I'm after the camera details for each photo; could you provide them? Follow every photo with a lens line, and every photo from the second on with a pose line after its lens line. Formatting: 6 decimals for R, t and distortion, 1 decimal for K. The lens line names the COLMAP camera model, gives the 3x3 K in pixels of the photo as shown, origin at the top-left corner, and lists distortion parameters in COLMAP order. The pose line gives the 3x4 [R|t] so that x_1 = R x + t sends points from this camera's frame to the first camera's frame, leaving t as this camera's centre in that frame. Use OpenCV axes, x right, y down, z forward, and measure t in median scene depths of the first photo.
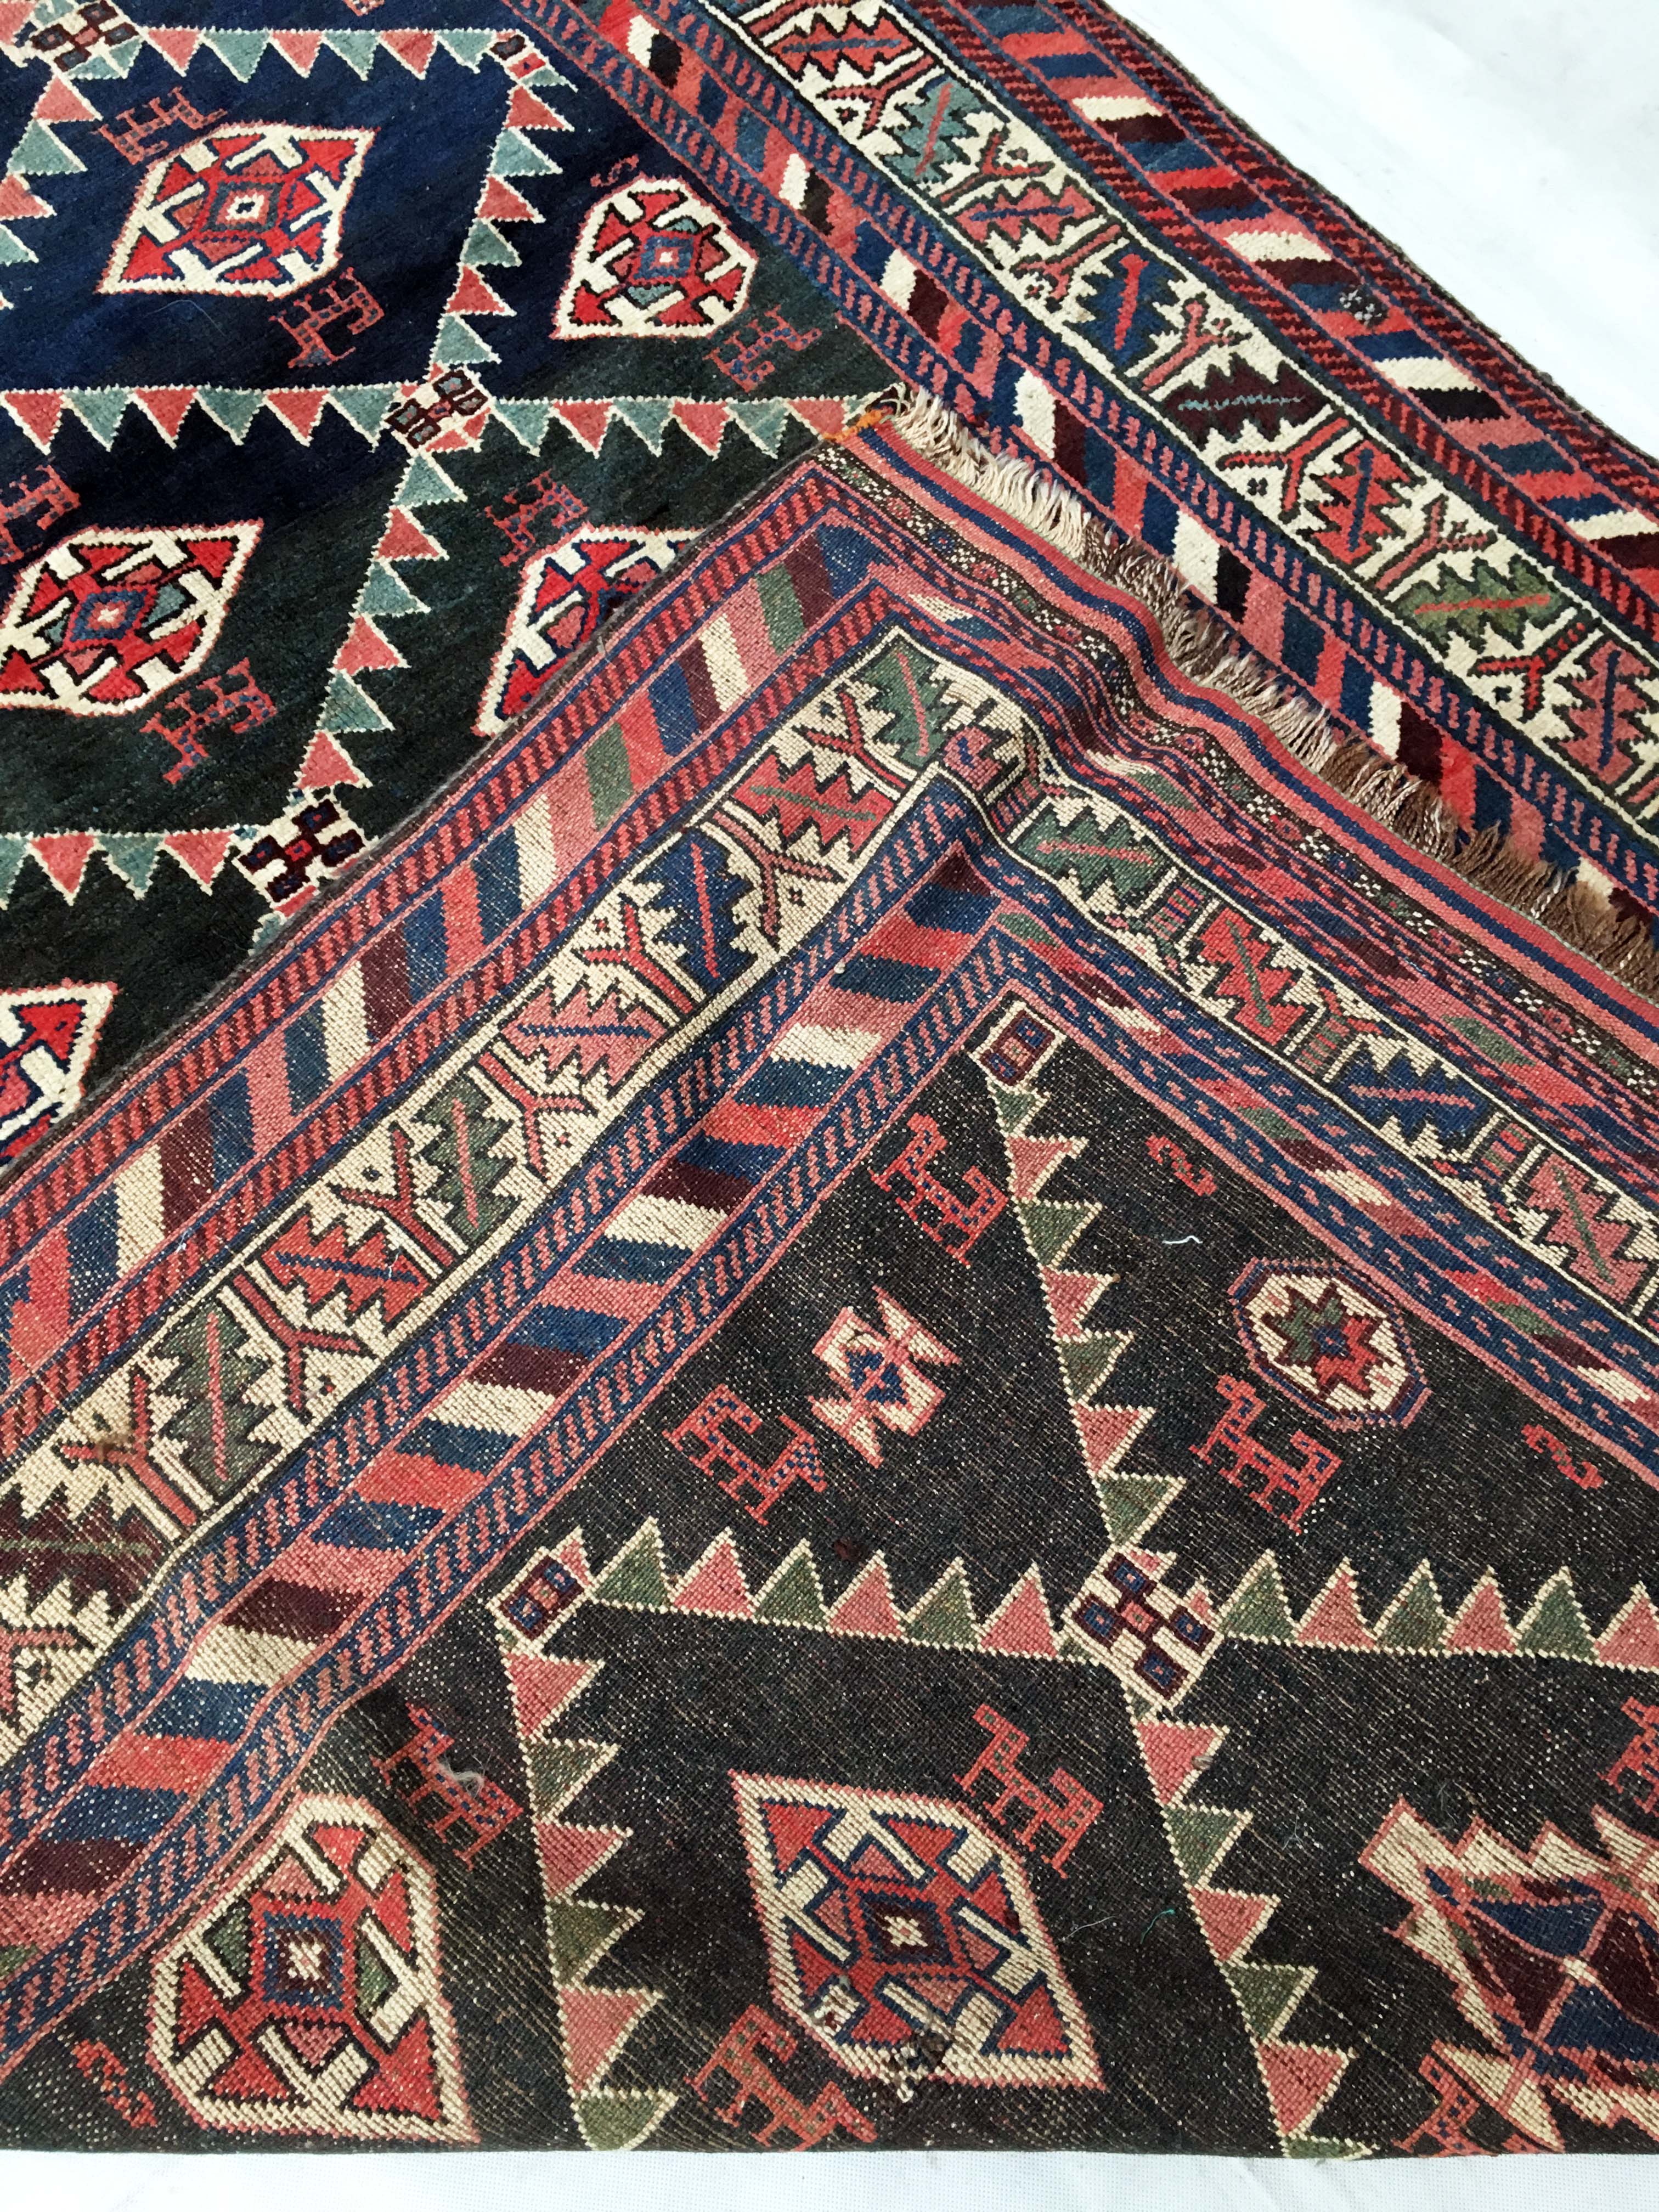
lens RADIAL K [[1894.4, 0, 834.9], [0, 1894.4, 1118.3], [0, 0, 1]] dist [0.079040, -0.104886]
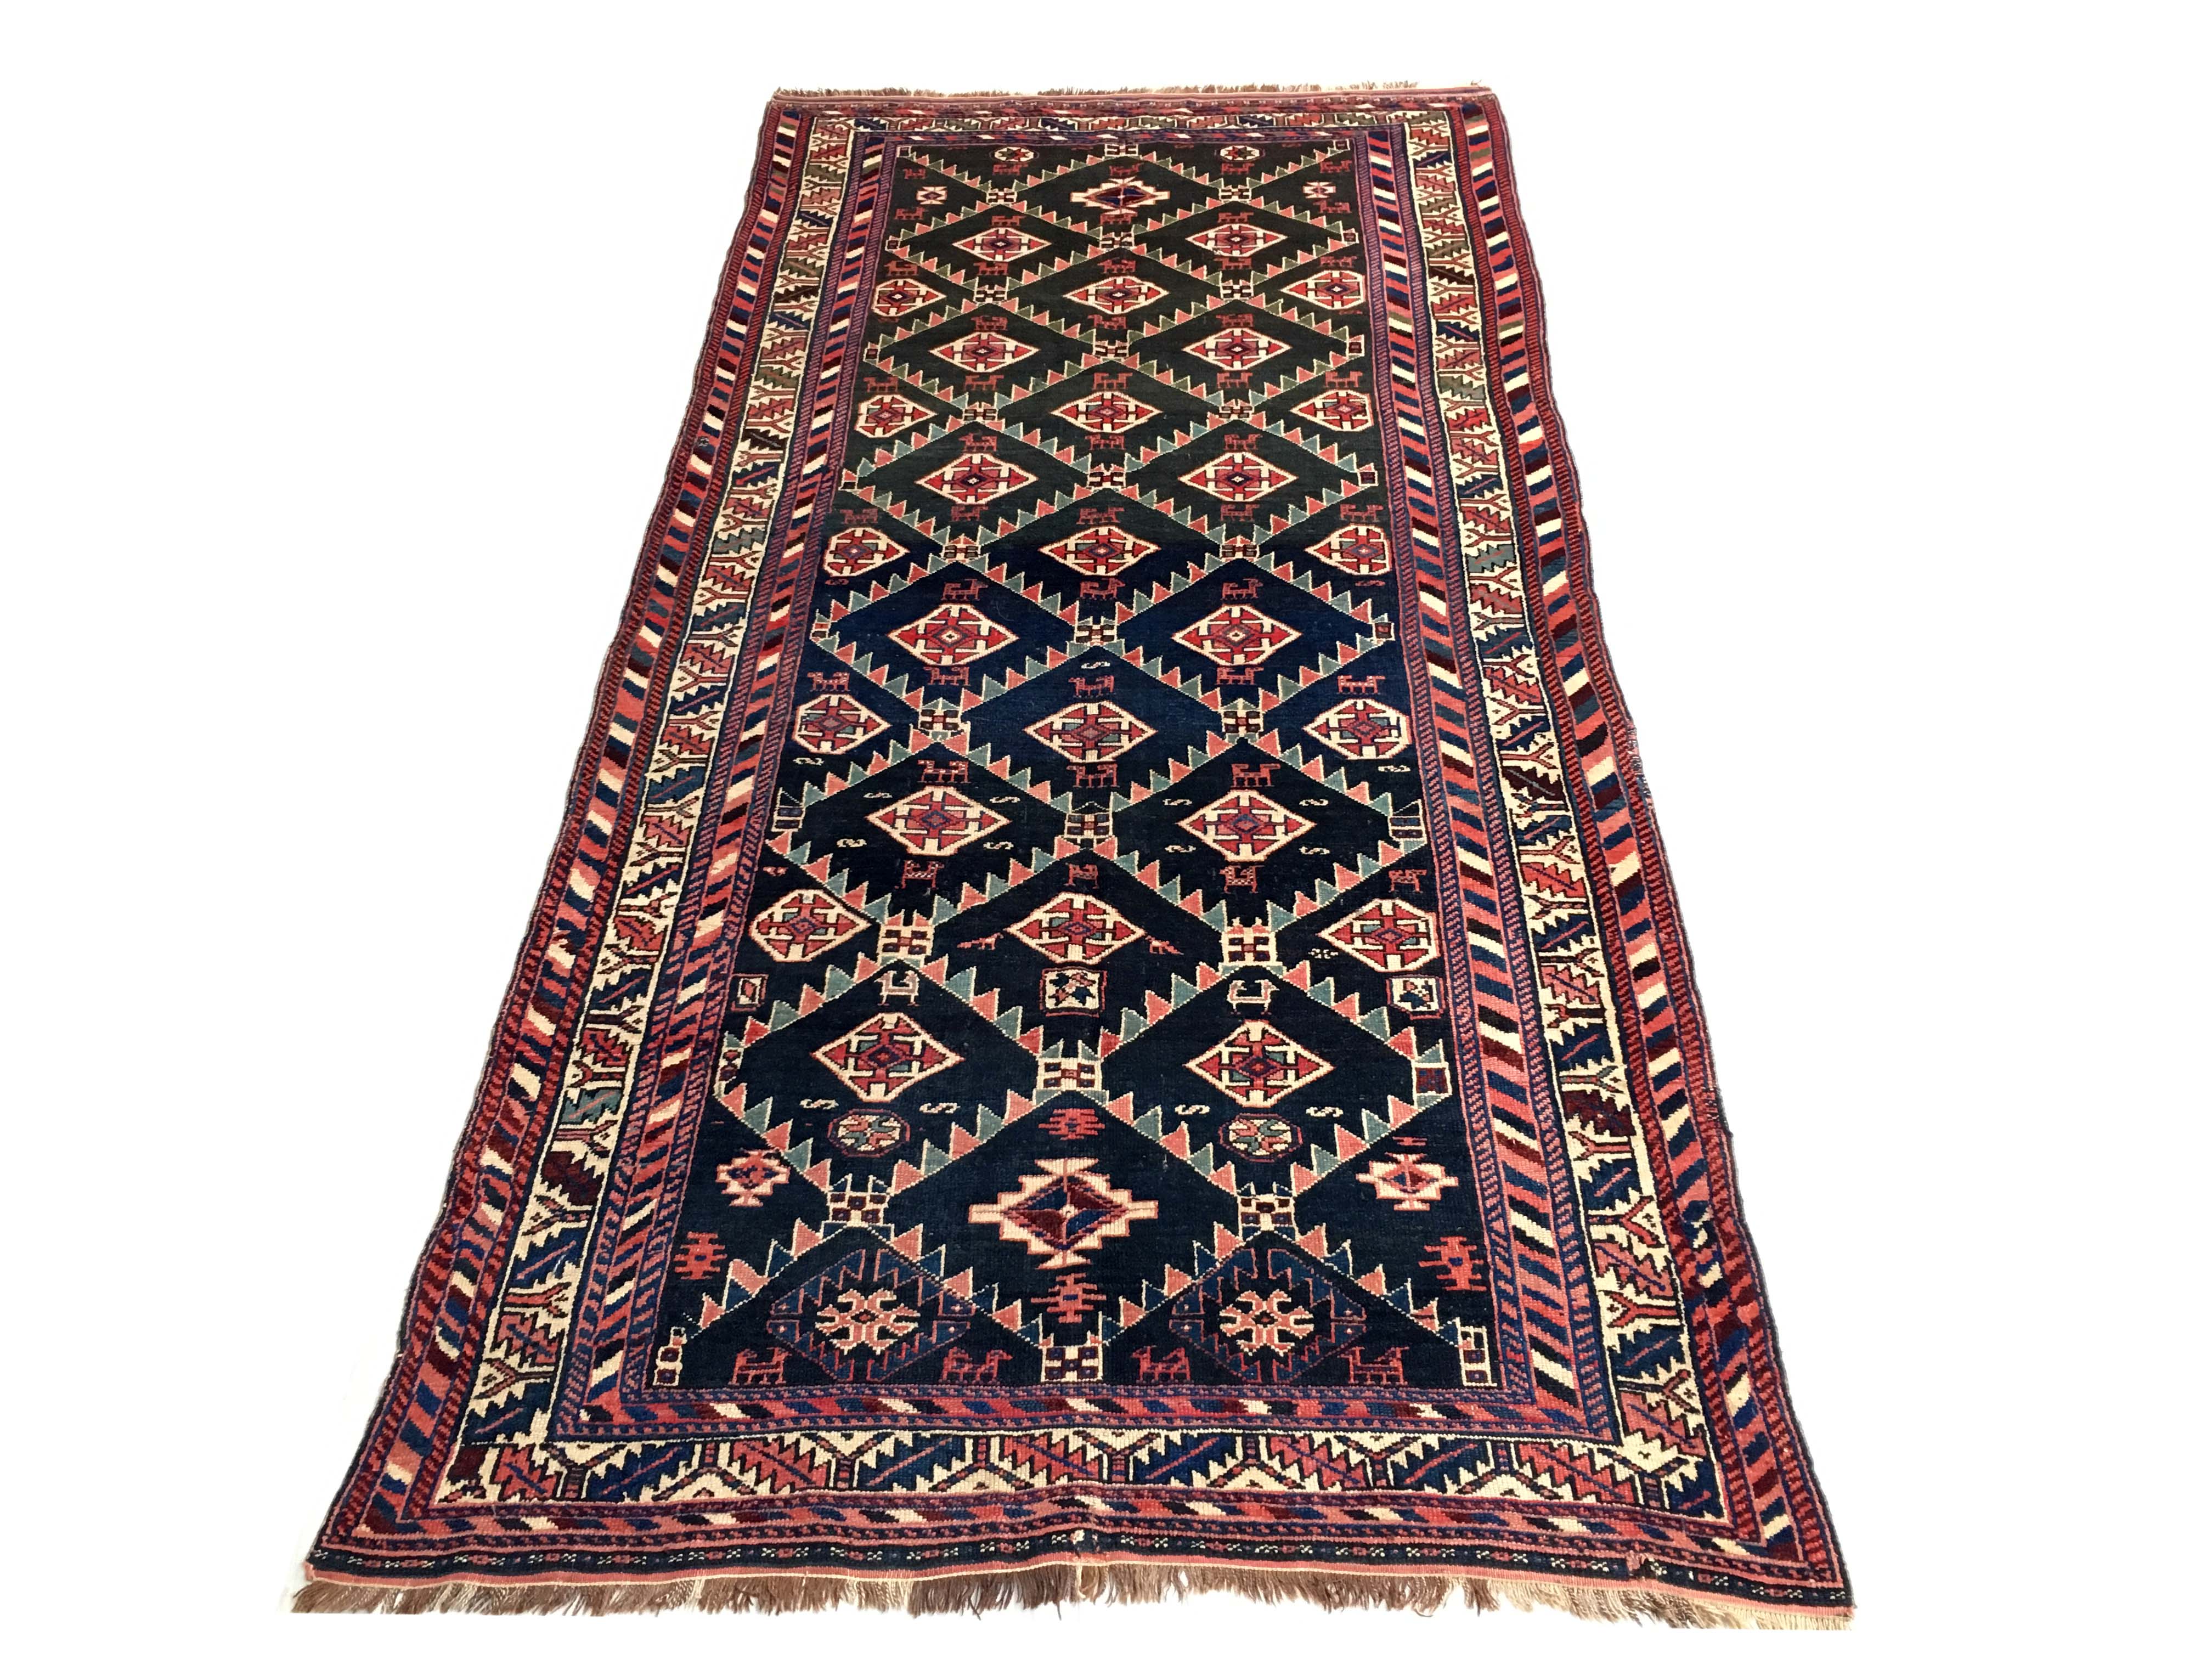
lens RADIAL K [[1894.4, 0, 1101.2], [0, 1894.4, 829.5], [0, 0, 1]] dist [0.079040, -0.104886]
pose [[-0.745623, -0.469637, 0.472745, -1.795554], [0.633575, -0.279819, 0.721308, -2.273770], [-0.206470, 0.837342, 0.506189, -0.078626]]
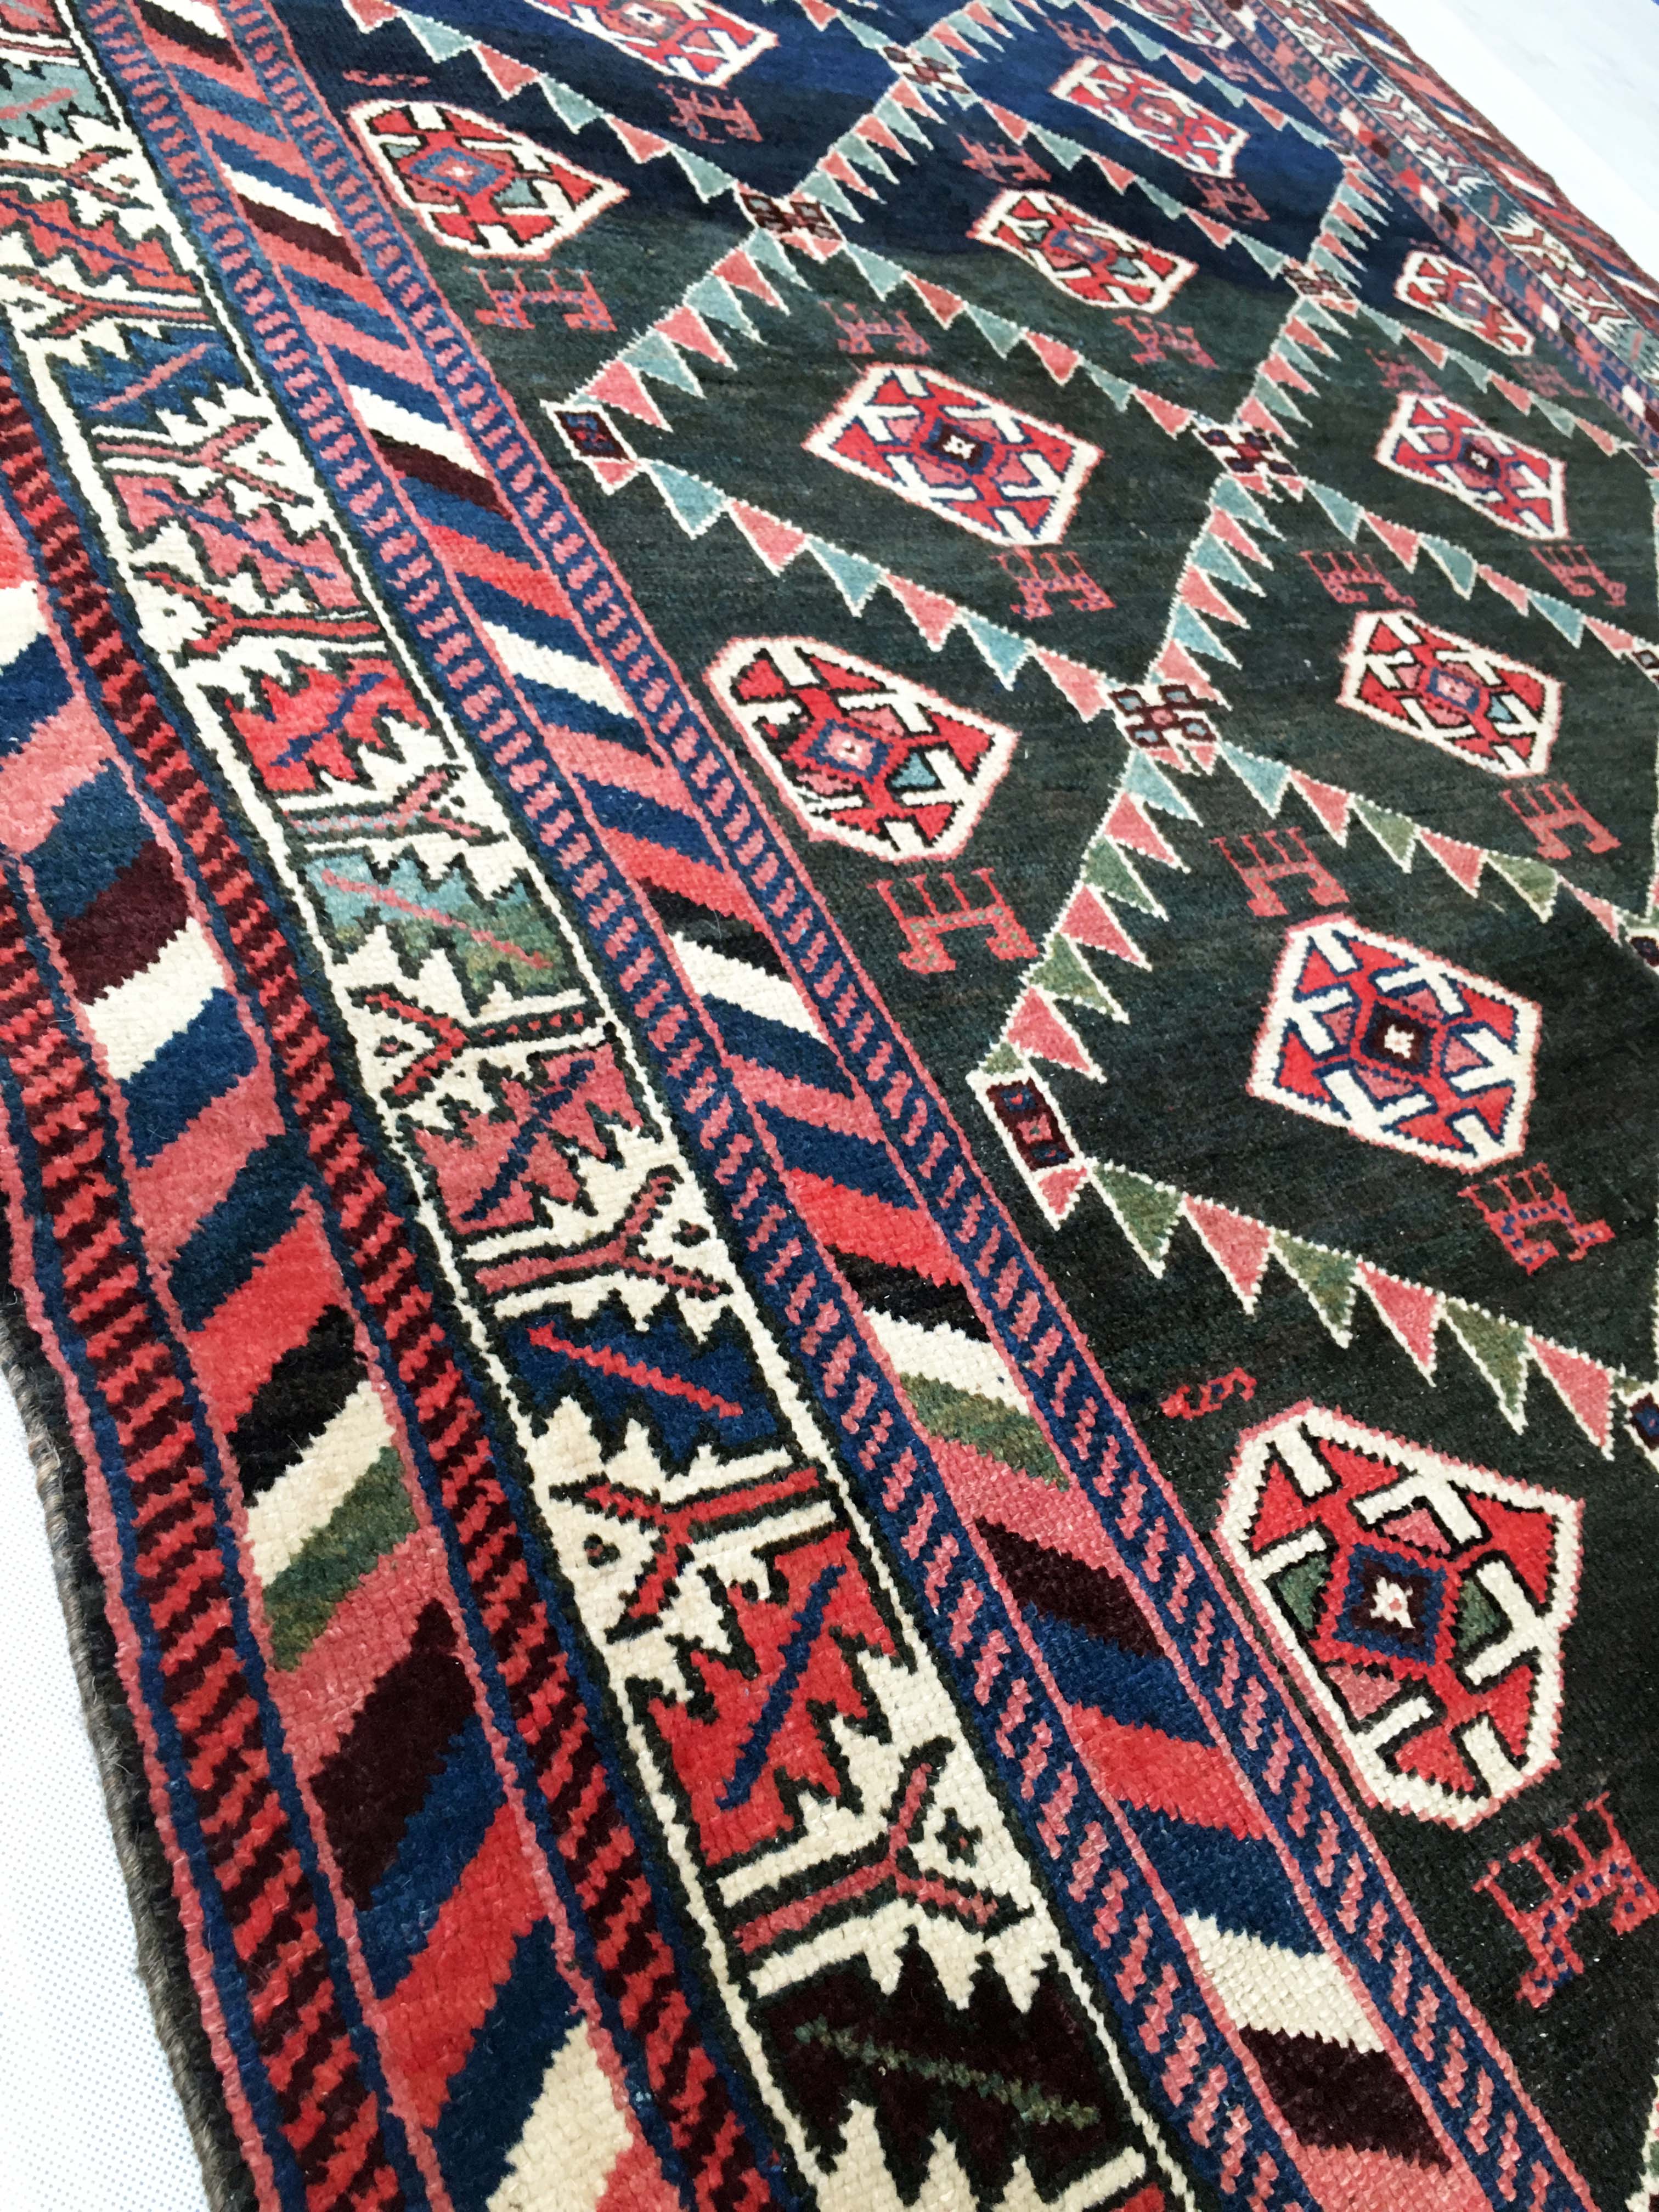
lens RADIAL K [[1894.4, 0, 824.1], [0, 1894.4, 1093.5], [0, 0, 1]] dist [0.079040, -0.104886]
pose [[0.901892, 0.388938, 0.187931, -0.495856], [-0.289305, 0.866951, -0.405830, 0.597560], [-0.320770, 0.311646, 0.894418, 0.211159]]
